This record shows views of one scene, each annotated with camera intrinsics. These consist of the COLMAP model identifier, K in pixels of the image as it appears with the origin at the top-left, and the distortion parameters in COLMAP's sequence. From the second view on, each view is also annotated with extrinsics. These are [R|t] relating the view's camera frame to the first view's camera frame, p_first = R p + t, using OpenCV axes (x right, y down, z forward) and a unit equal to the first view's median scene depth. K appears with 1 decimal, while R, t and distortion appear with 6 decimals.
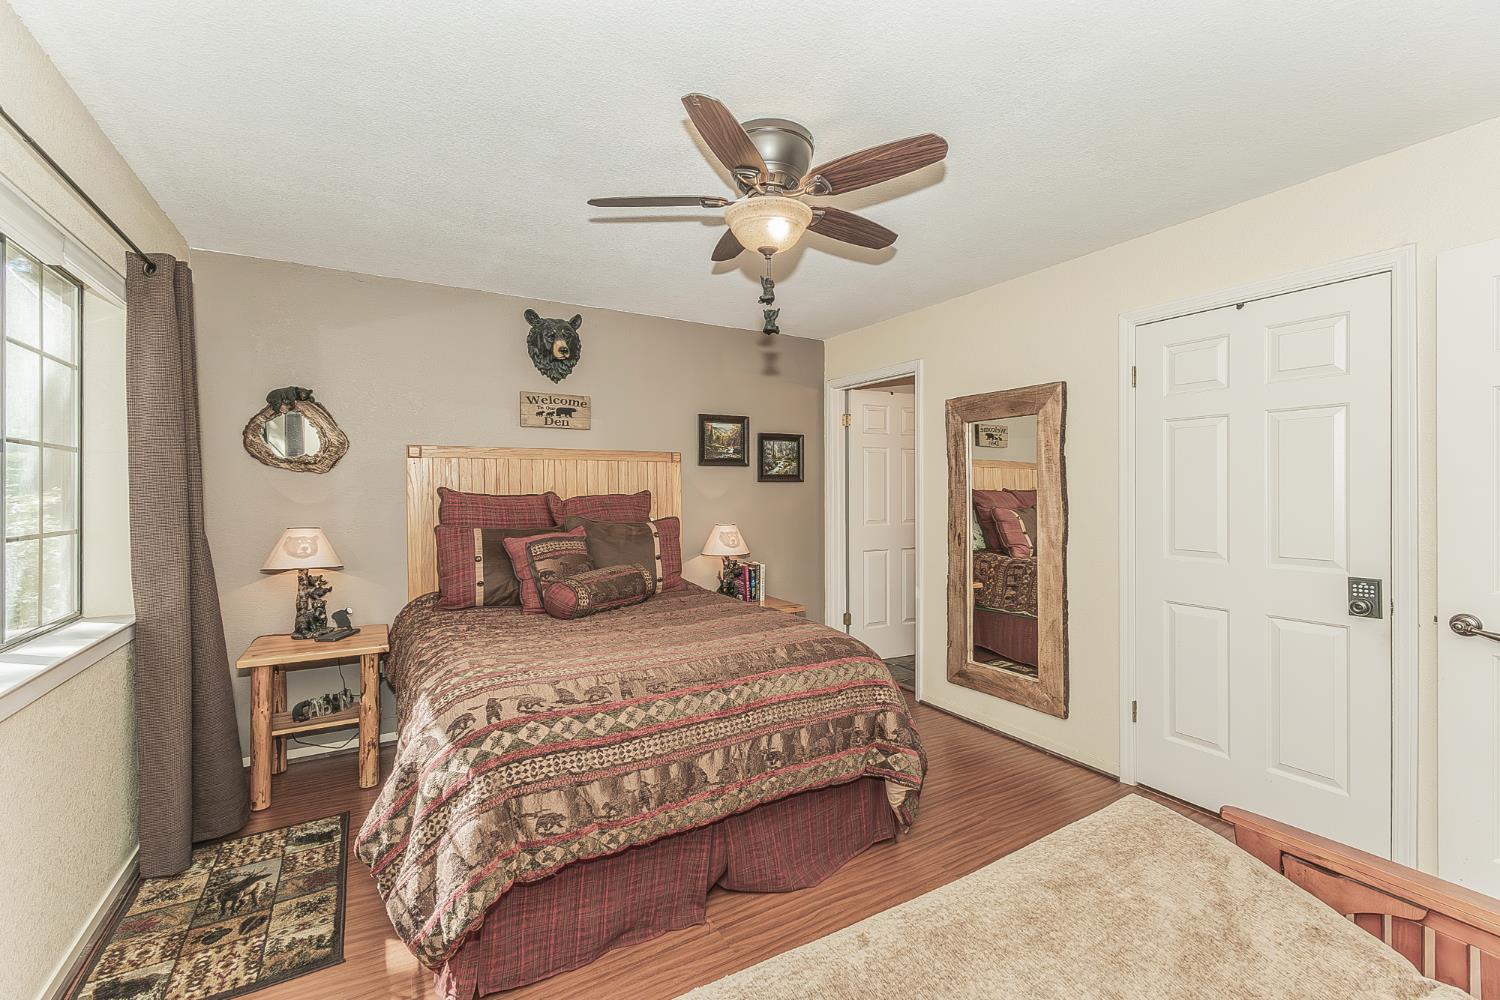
lens RADIAL K [[624.7, 0, 744.1], [0, 624.7, 493.8], [0, 0, 1]] dist [0.002754, 0.000471]
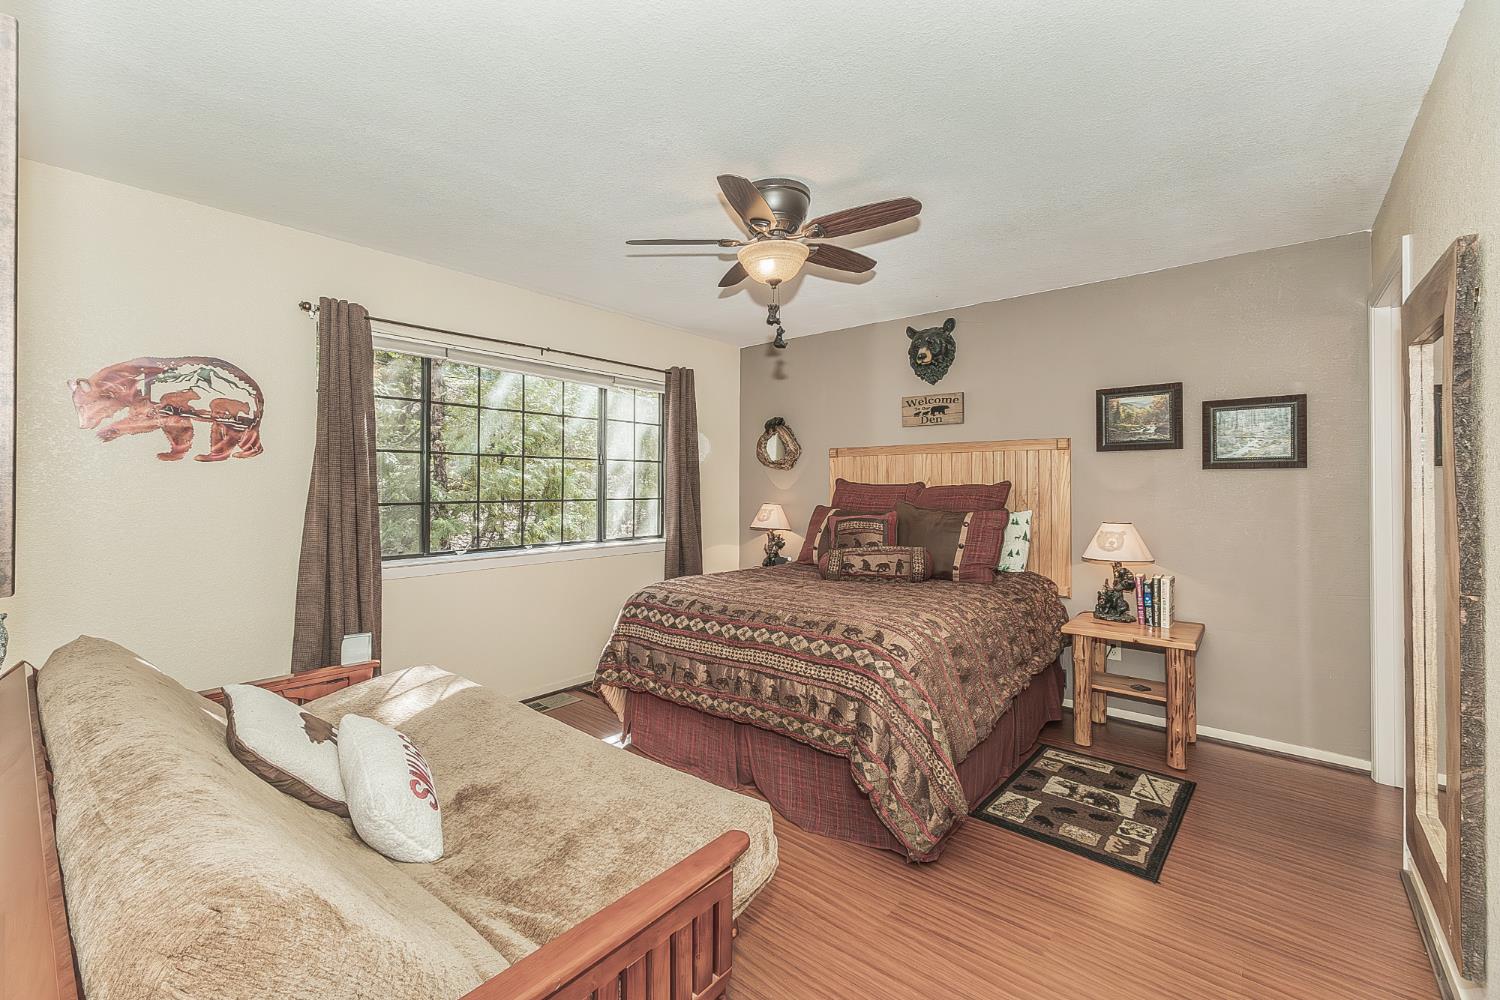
lens RADIAL K [[624.7, 0, 744.1], [0, 624.7, 493.8], [0, 0, 1]] dist [0.002754, 0.000471]
pose [[0.324660, 0.019866, -0.945622, 0.633713], [-0.005311, 0.999802, 0.019181, -0.001974], [0.945816, -0.001205, 0.324702, 0.307035]]
